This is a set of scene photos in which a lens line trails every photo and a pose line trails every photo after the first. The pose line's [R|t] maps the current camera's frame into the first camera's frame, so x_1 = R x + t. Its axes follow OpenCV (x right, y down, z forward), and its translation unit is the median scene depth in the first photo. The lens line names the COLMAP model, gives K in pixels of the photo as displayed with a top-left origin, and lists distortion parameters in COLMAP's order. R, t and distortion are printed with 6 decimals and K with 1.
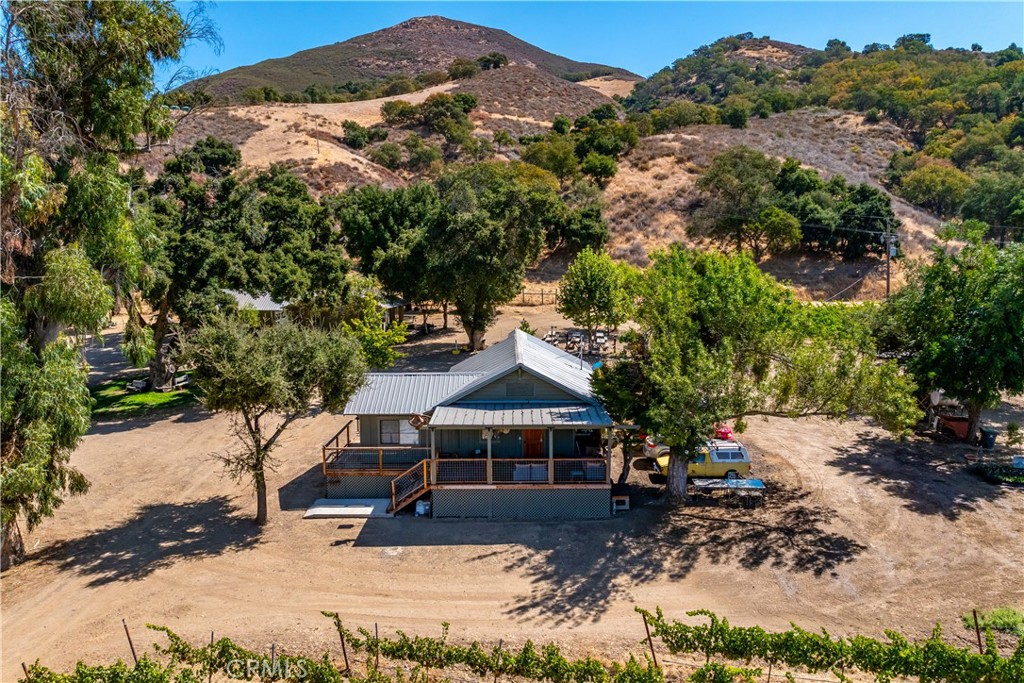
lens RADIAL K [[726.6, 0, 519.8], [0, 726.6, 365.4], [0, 0, 1]] dist [-0.037657, -0.001856]
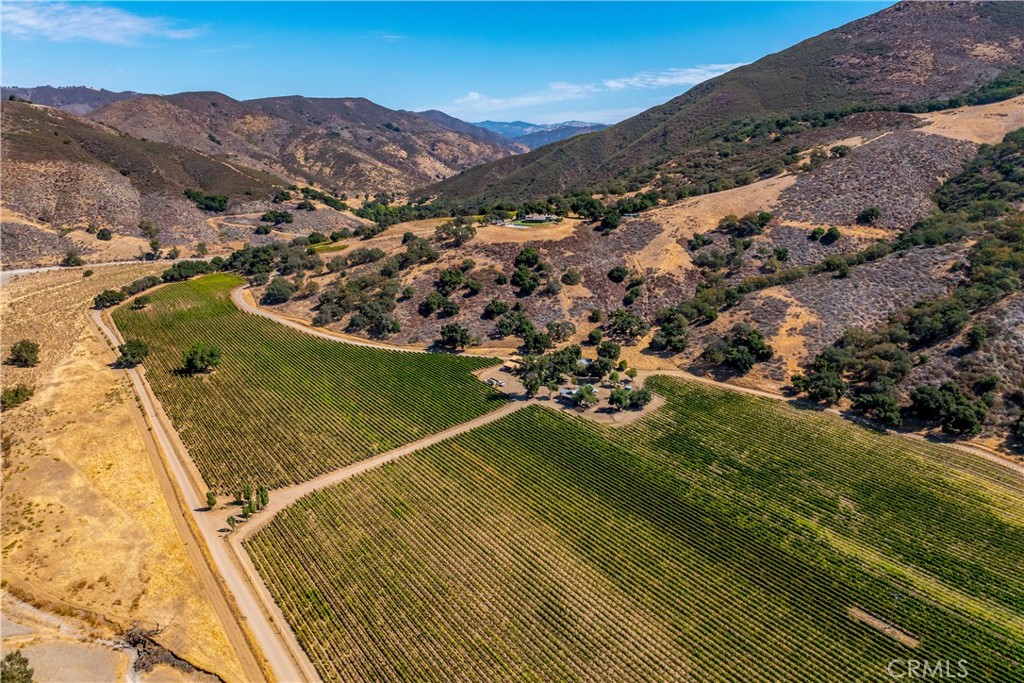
lens RADIAL K [[706.6, 0, 507.8], [0, 706.6, 317.1], [0, 0, 1]] dist [-0.038195, 0.003918]
pose [[0.743660, 0.165876, -0.647654, 0.804201], [-0.113875, 0.986003, 0.121779, -0.307121], [0.658789, -0.016811, 0.752140, -1.026378]]
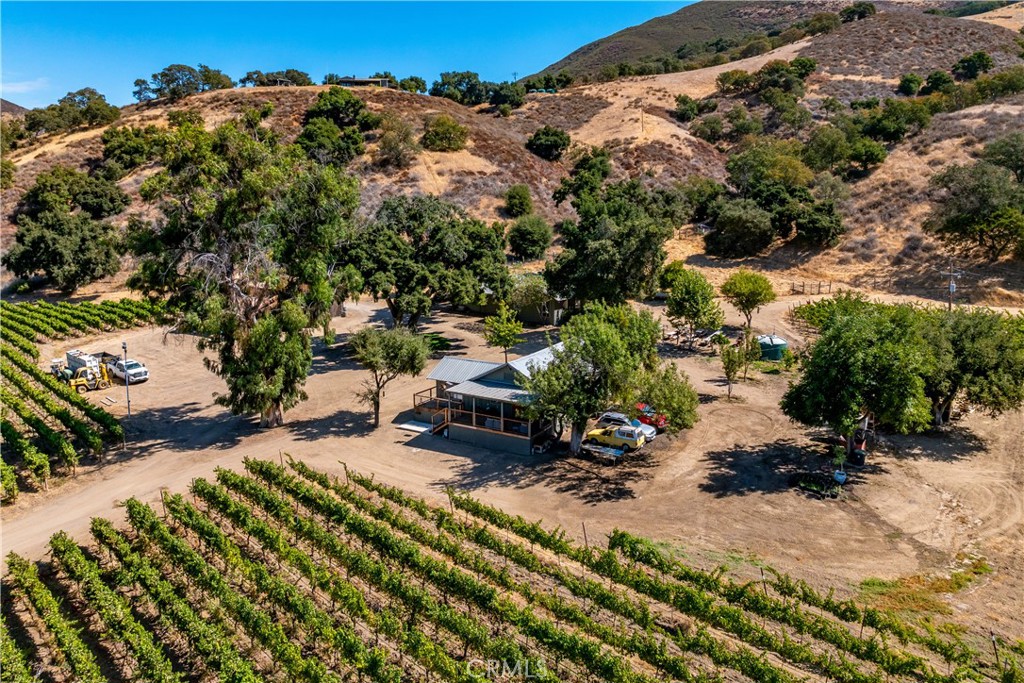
lens RADIAL K [[713.1, 0, 512.6], [0, 713.1, 331.3], [0, 0, 1]] dist [-0.037433, 0.001299]
pose [[0.865794, 0.096297, -0.491047, 0.110606], [-0.080032, 0.995324, 0.054079, -0.022525], [0.493958, -0.007522, 0.869453, -0.065938]]
